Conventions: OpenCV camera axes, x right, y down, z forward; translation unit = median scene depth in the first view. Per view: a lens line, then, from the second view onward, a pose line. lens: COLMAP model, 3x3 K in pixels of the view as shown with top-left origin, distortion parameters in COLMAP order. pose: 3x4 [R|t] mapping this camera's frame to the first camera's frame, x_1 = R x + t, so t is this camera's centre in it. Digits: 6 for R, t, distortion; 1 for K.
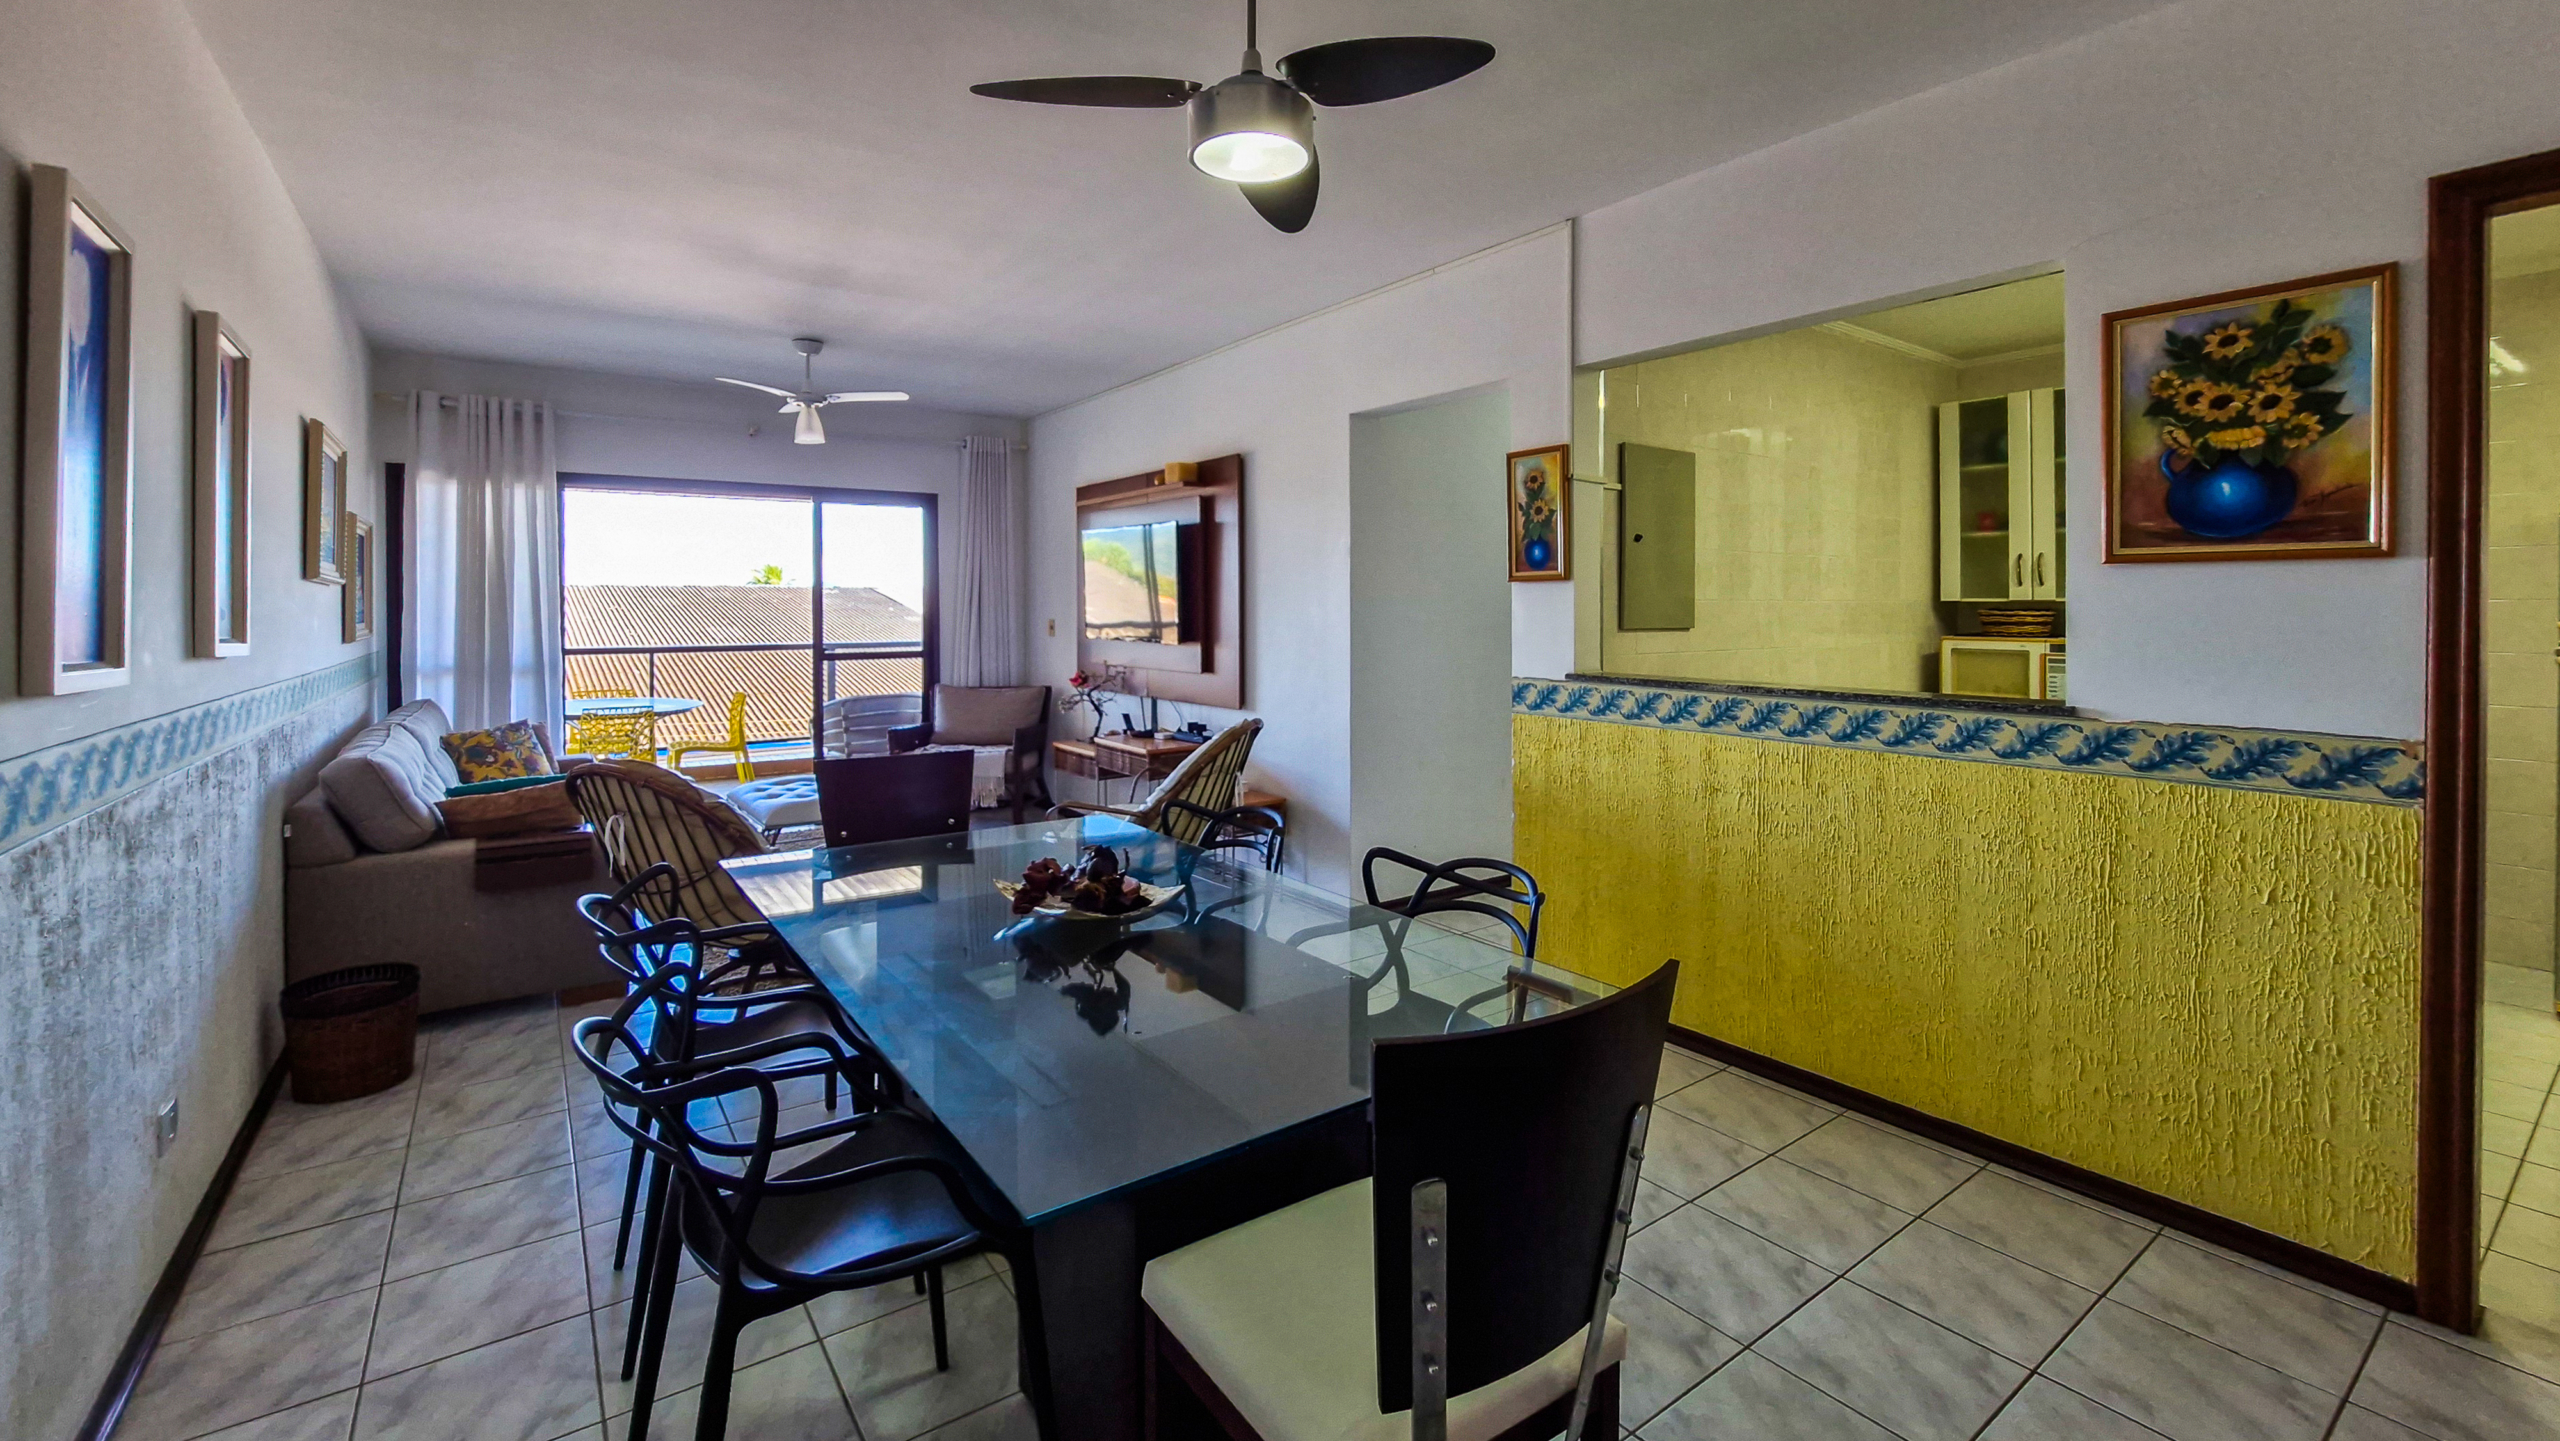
lens RADIAL K [[1058.6, 0, 1275.1], [0, 1058.6, 618.0], [0, 0, 1]] dist [-0.010512, 0.003830]
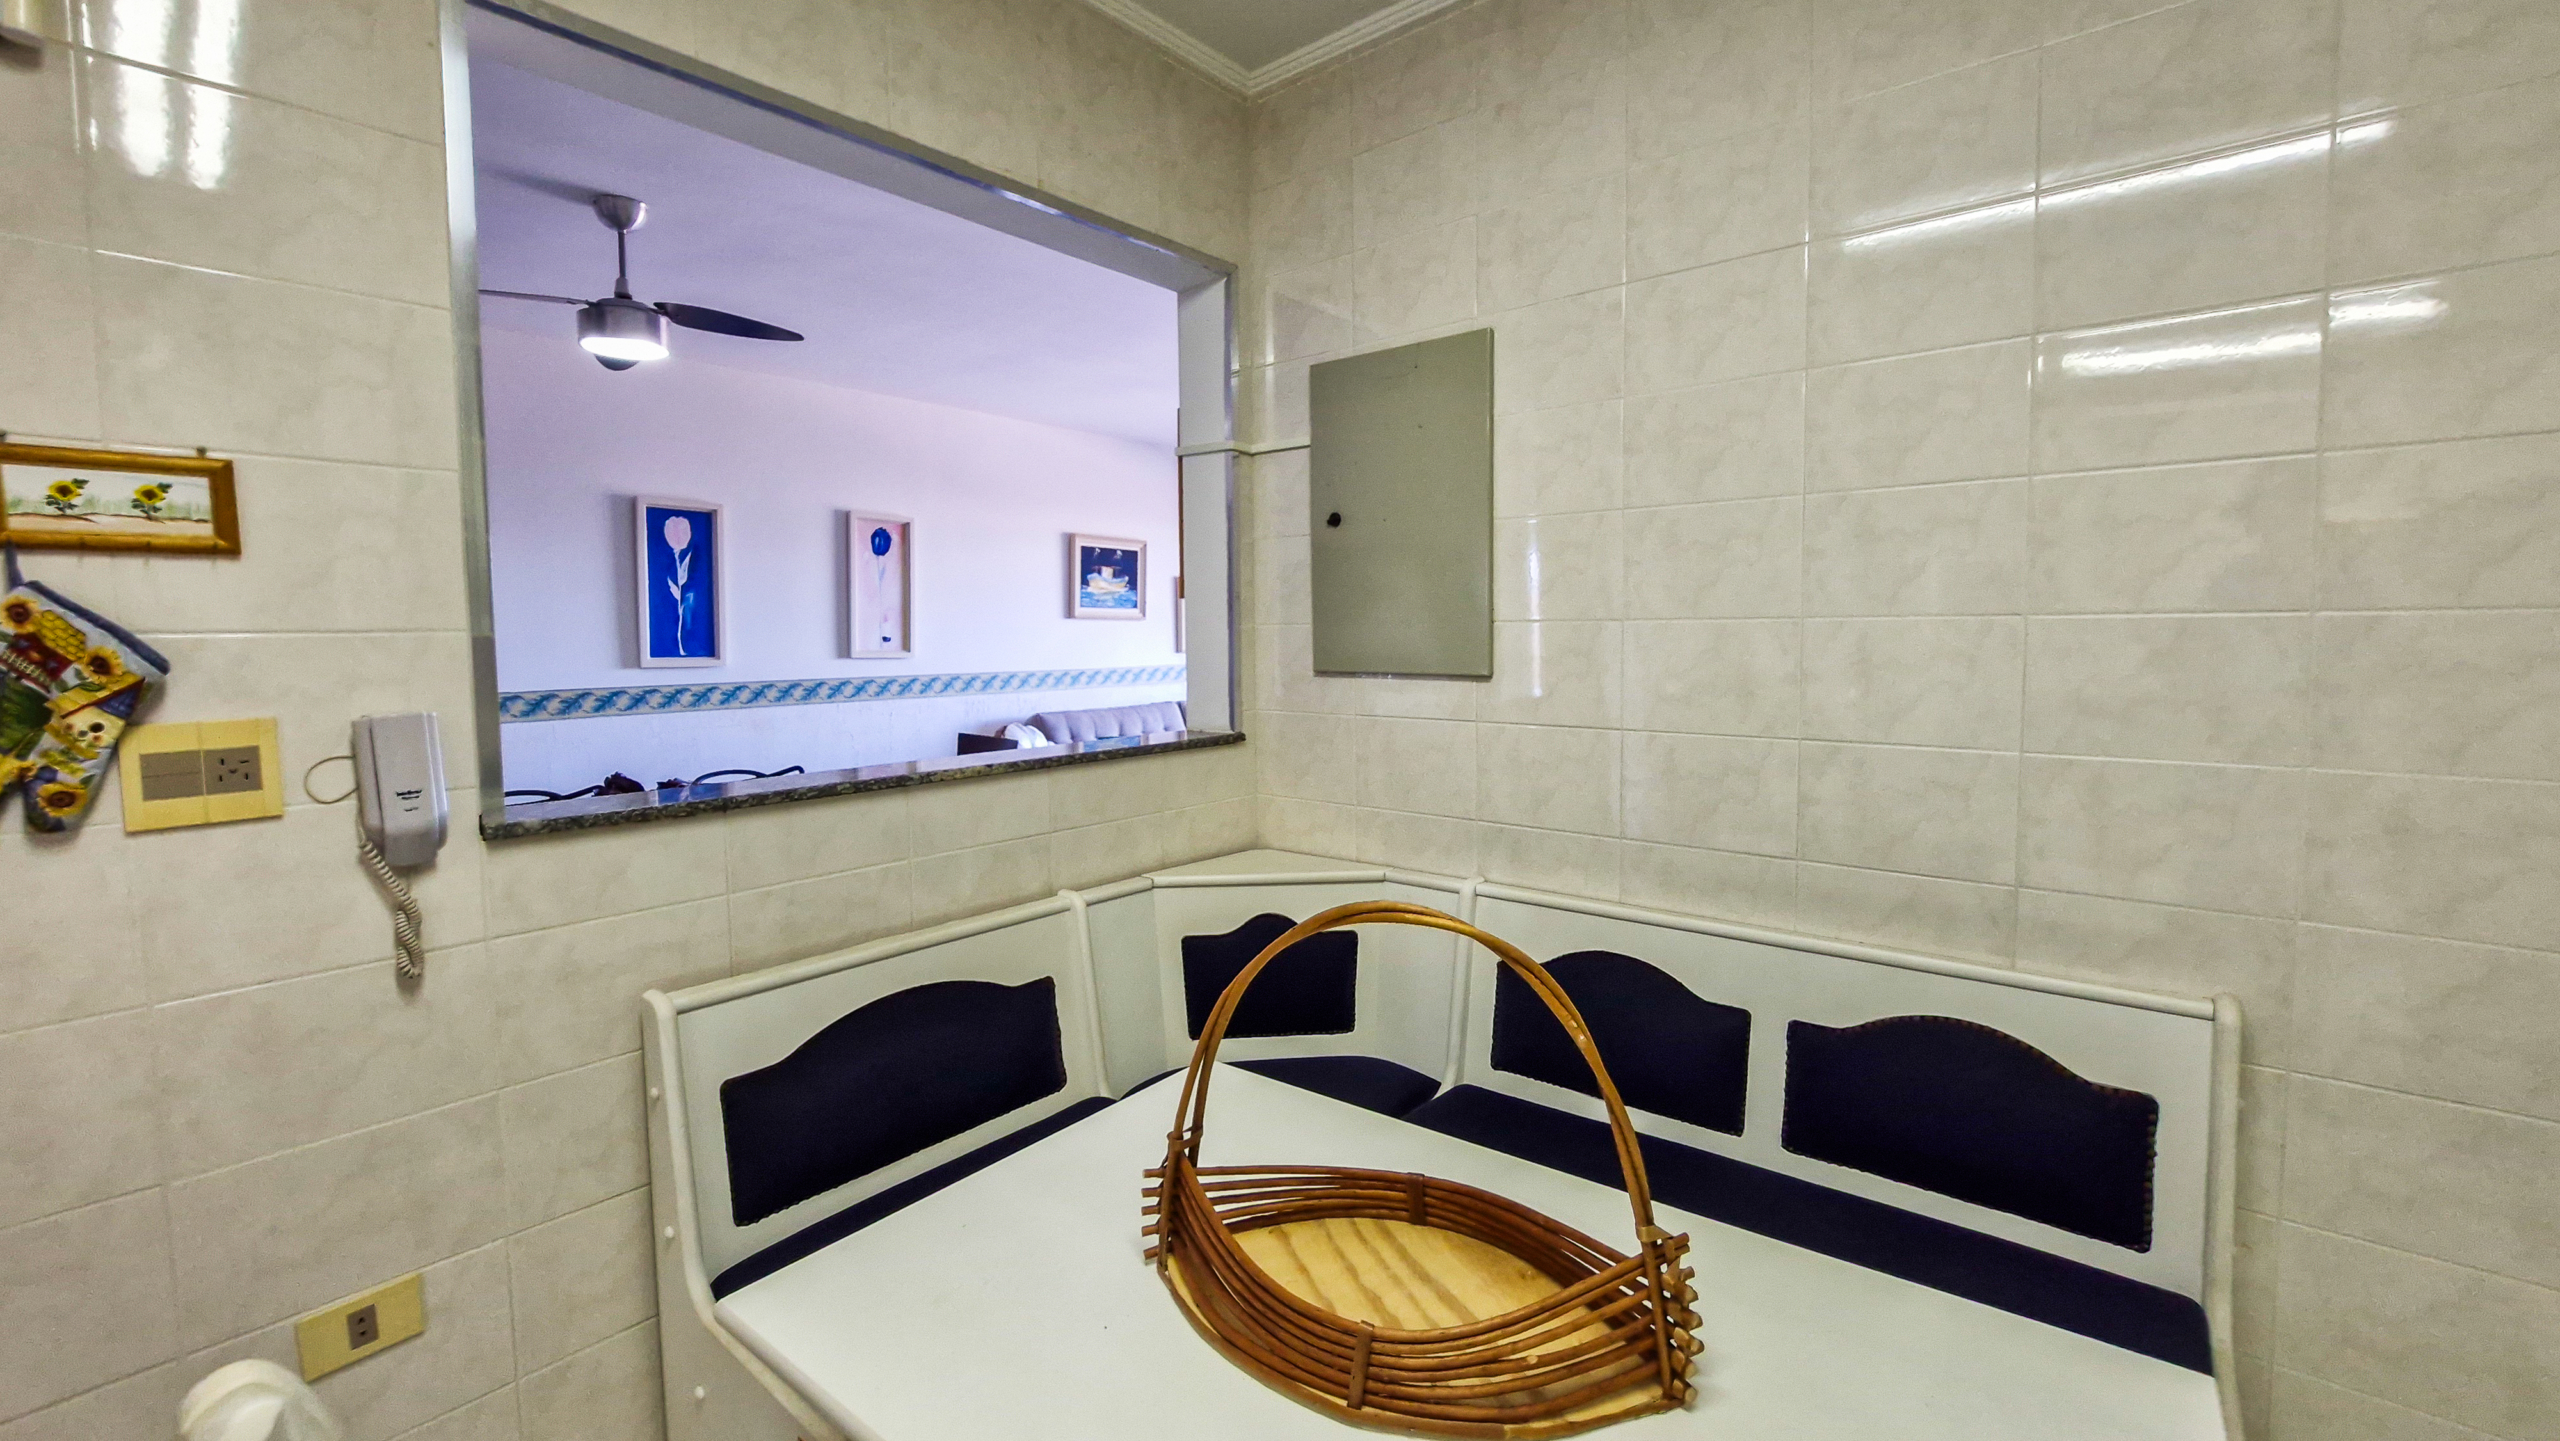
lens RADIAL K [[1058.6, 0, 1283.6], [0, 1058.6, 688.2], [0, 0, 1]] dist [-0.010512, 0.003830]
pose [[0.268251, 0.049686, -0.962067, 0.699849], [0.000334, 0.998664, 0.051669, -0.007096], [0.963349, -0.014181, 0.267876, 0.599022]]
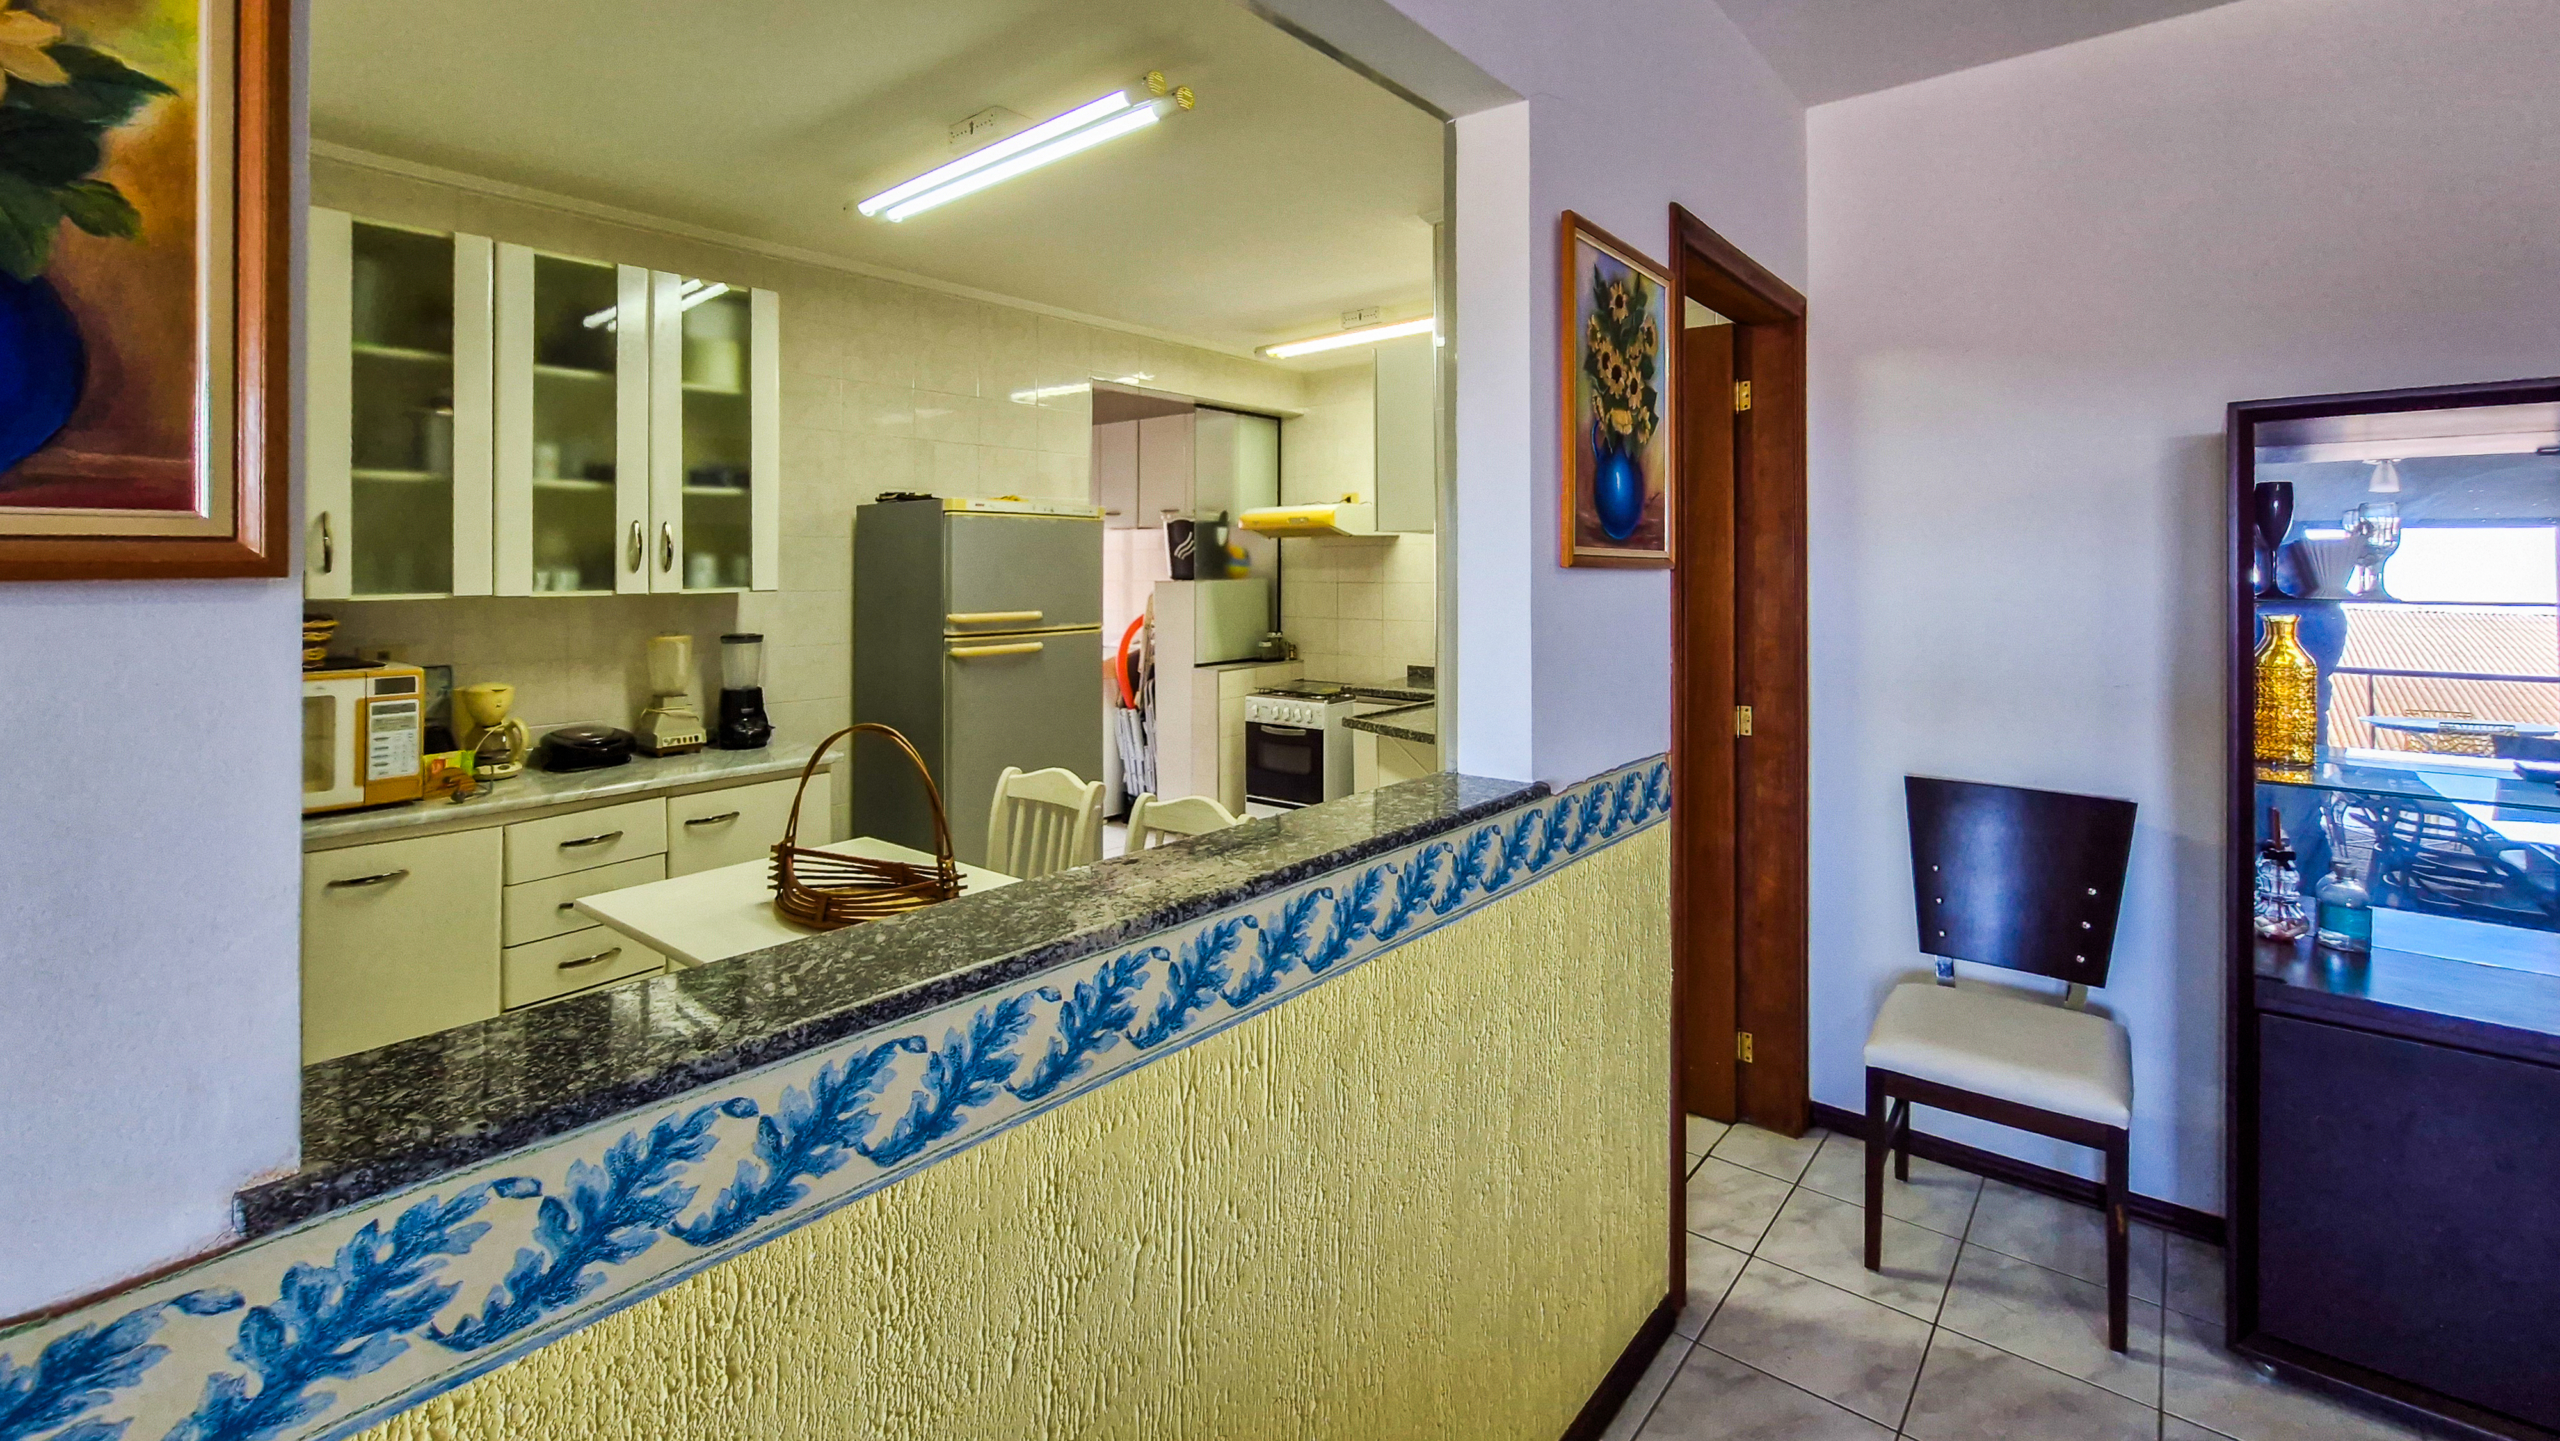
lens RADIAL K [[1058.6, 0, 1228.6], [0, 1058.6, 567.9], [0, 0, 1]] dist [-0.010512, 0.003830]
pose [[-0.218715, 0.005054, 0.975776, 0.069233], [0.012505, 0.999919, -0.002376, -0.023978], [-0.975709, 0.011682, -0.218760, 0.618001]]
